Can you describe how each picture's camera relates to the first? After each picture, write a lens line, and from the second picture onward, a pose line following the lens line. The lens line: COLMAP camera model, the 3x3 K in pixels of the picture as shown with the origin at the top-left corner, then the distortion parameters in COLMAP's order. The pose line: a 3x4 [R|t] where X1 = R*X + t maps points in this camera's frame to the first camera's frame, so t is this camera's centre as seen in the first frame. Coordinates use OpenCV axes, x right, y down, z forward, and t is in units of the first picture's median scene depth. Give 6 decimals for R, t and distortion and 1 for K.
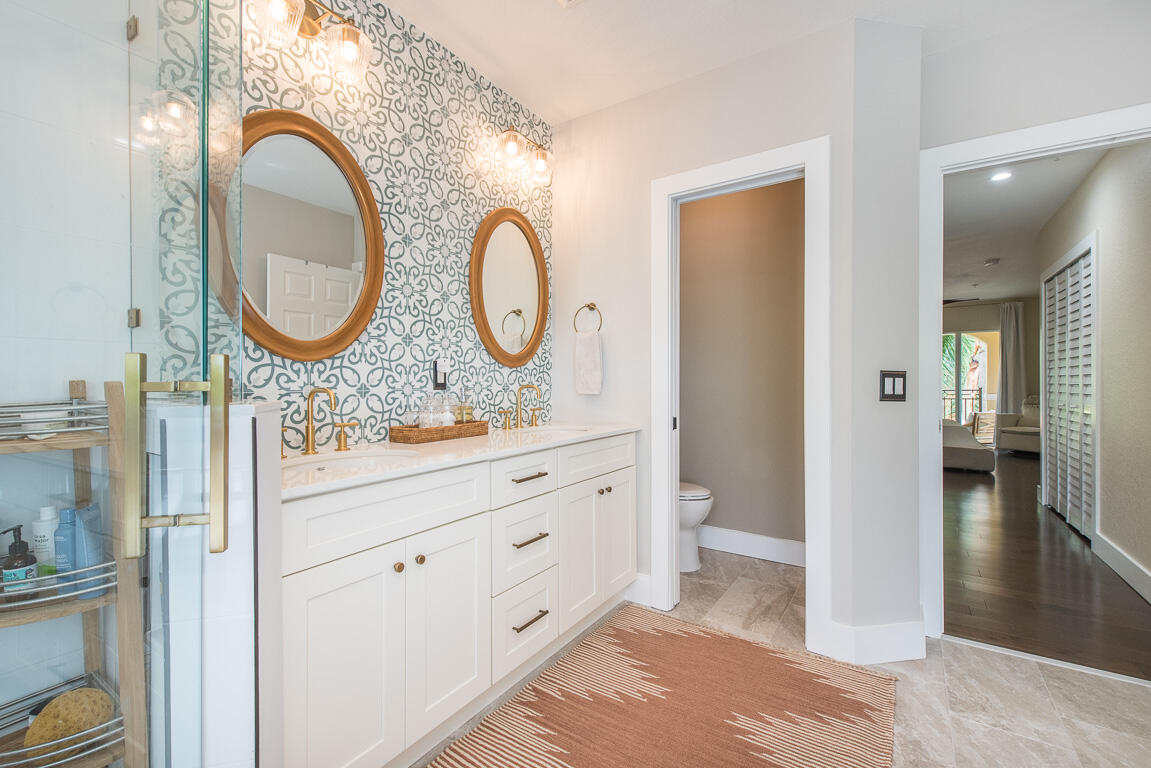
lens RADIAL K [[507.0, 0, 575.5], [0, 507.0, 384.0], [0, 0, 1]] dist [0.015536, -0.000253]
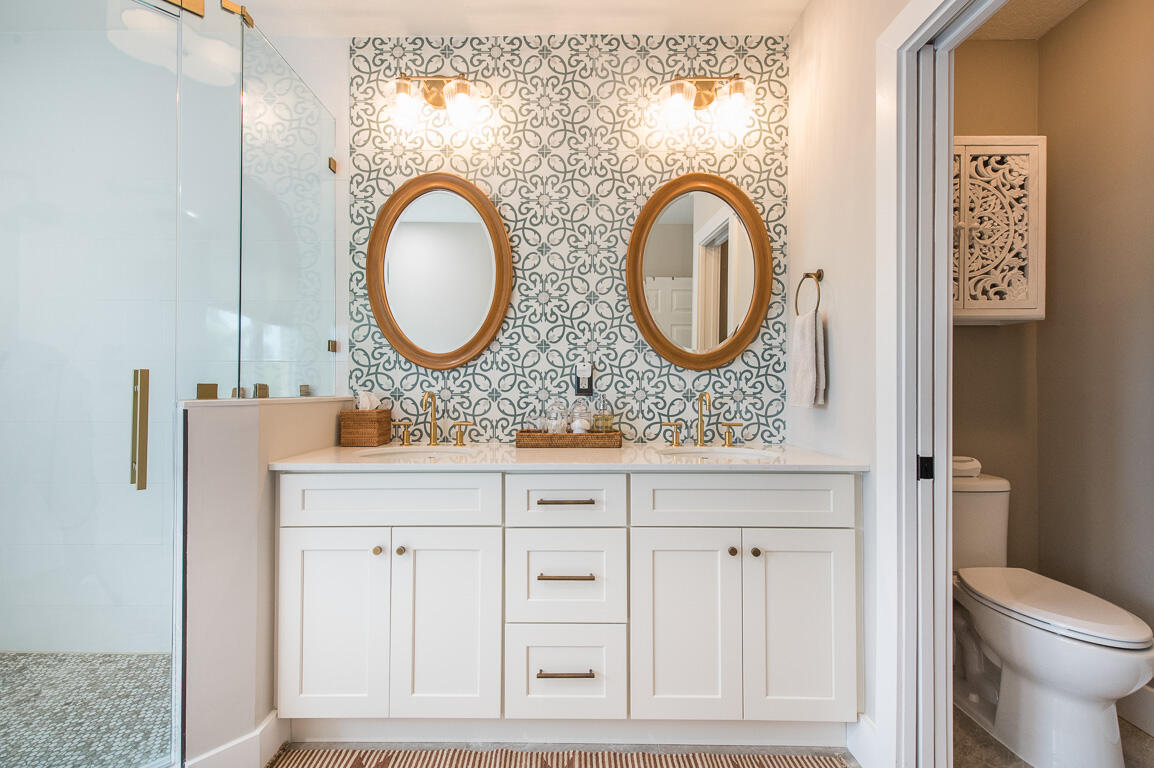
lens RADIAL K [[508.4, 0, 577.0], [0, 508.4, 384.0], [0, 0, 1]] dist [0.015536, -0.000253]
pose [[0.540872, 0.000152, -0.841105, 0.567384], [-0.008985, 0.999944, -0.005598, -0.005630], [0.841057, 0.010585, 0.540843, 0.505107]]
